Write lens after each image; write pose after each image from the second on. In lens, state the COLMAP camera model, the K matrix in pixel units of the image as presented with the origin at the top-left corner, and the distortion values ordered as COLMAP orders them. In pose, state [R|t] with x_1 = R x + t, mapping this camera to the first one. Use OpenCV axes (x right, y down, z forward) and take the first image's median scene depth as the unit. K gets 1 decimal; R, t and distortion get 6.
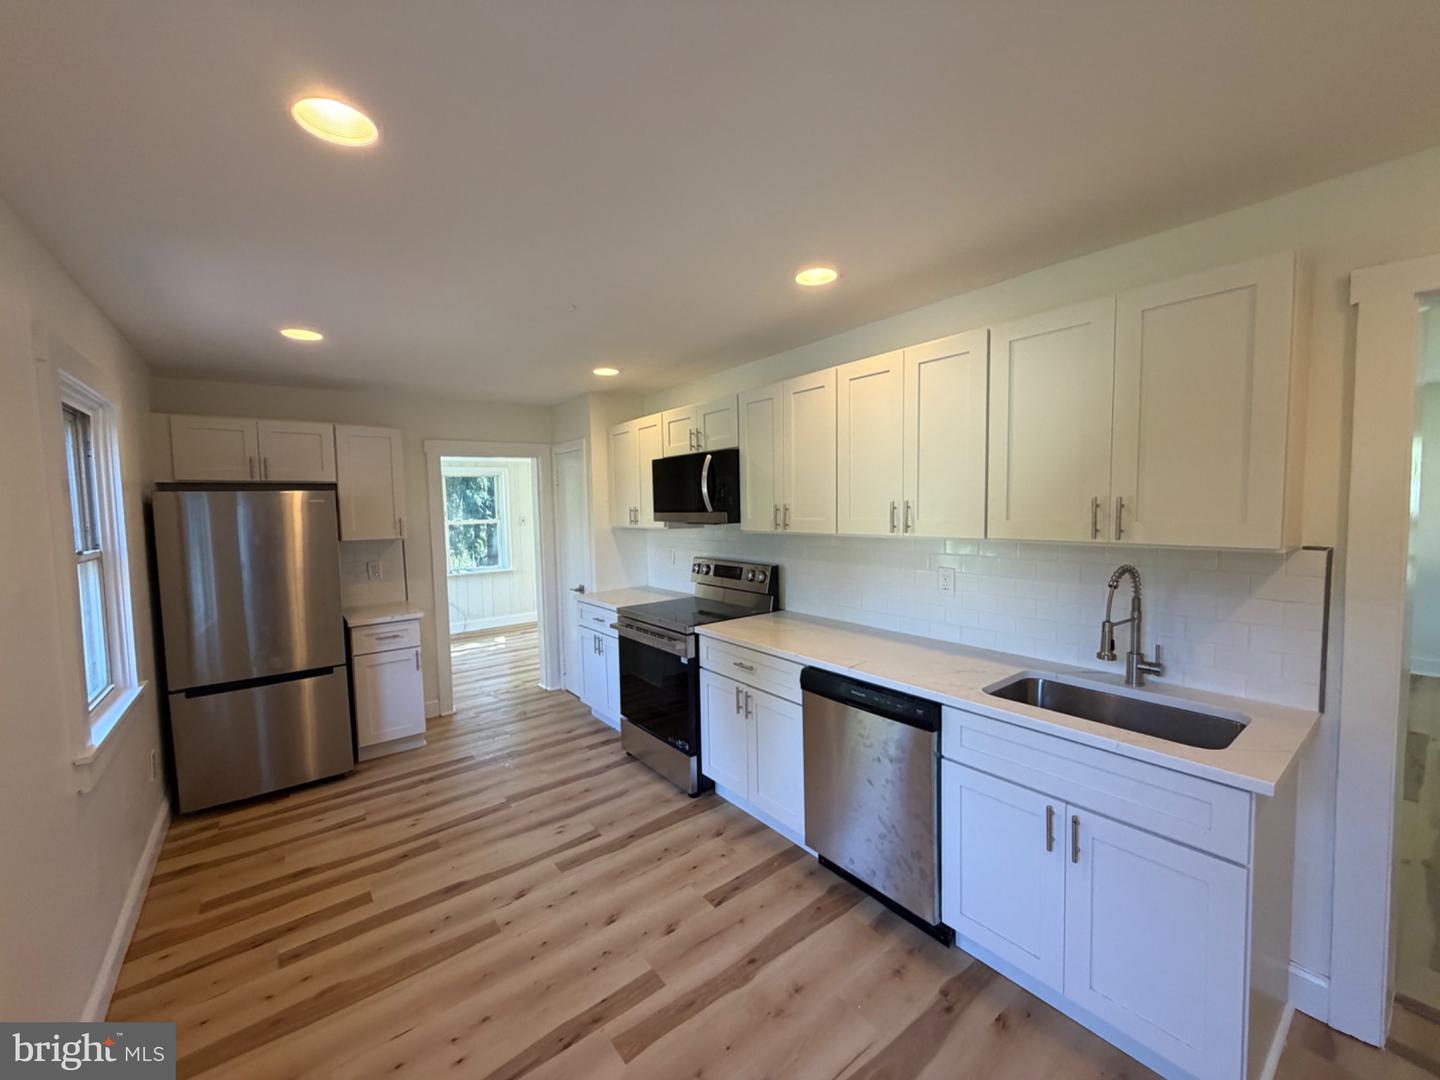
lens RADIAL K [[572.6, 0, 716.3], [0, 572.6, 538.4], [0, 0, 1]] dist [0.001285, -0.000250]
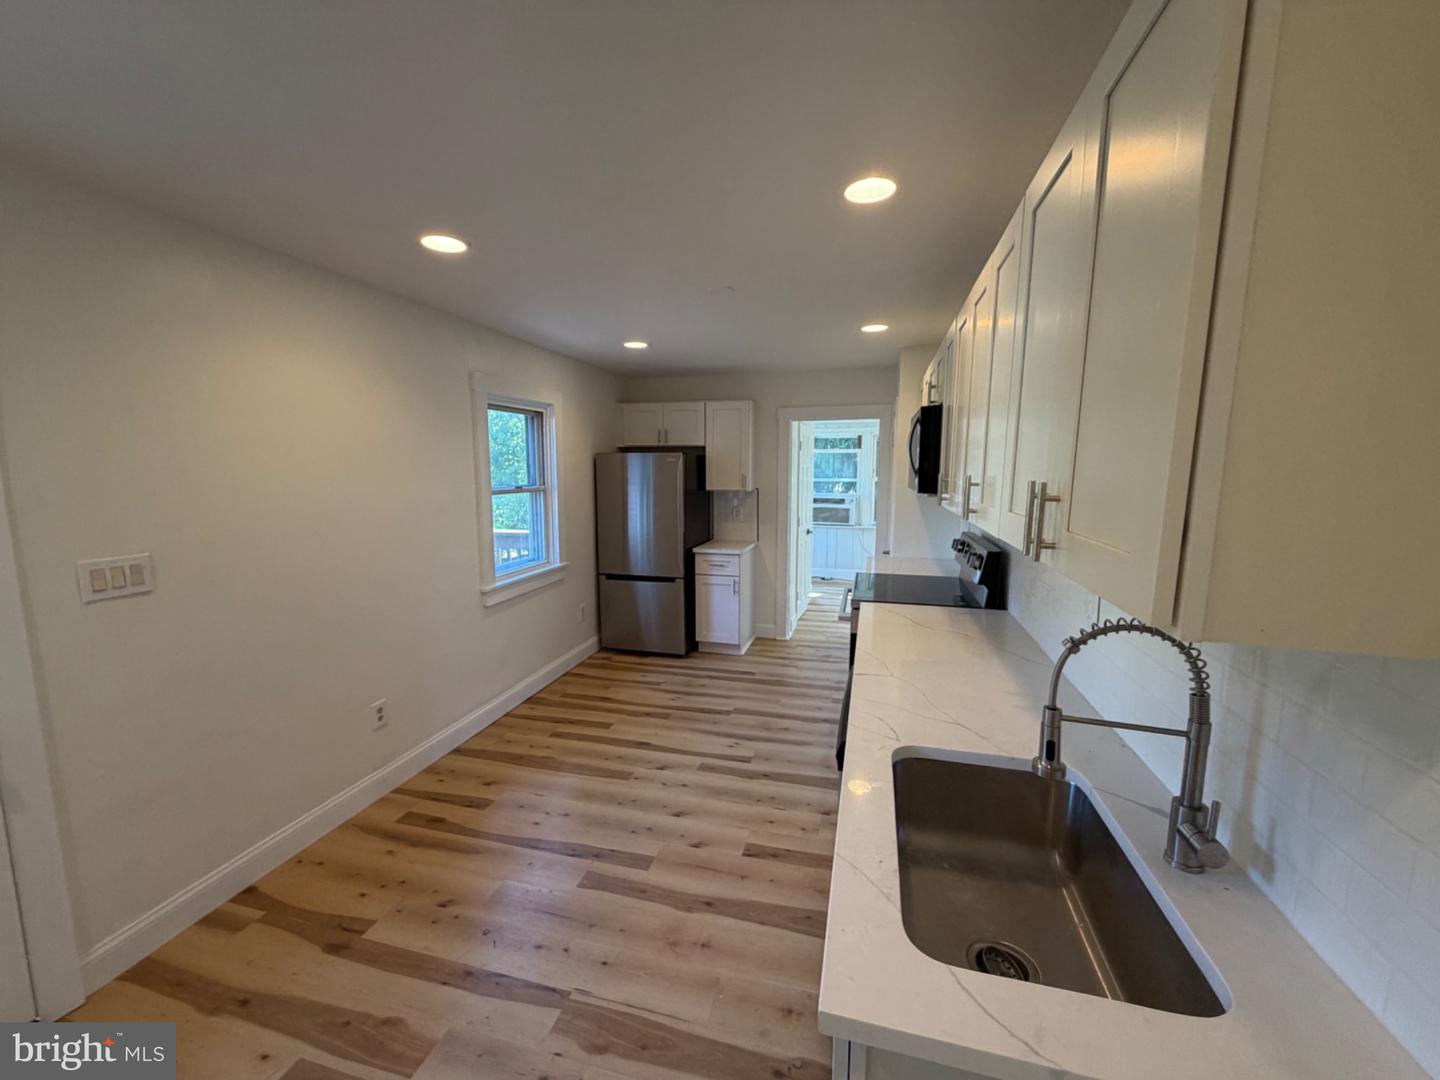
lens RADIAL K [[572.6, 0, 716.3], [0, 572.6, 538.4], [0, 0, 1]] dist [0.001285, -0.000250]
pose [[0.604781, 0.122184, -0.786963, 0.596048], [-0.061215, 0.992369, 0.107031, -0.037304], [0.794035, -0.016556, 0.607646, 0.270207]]
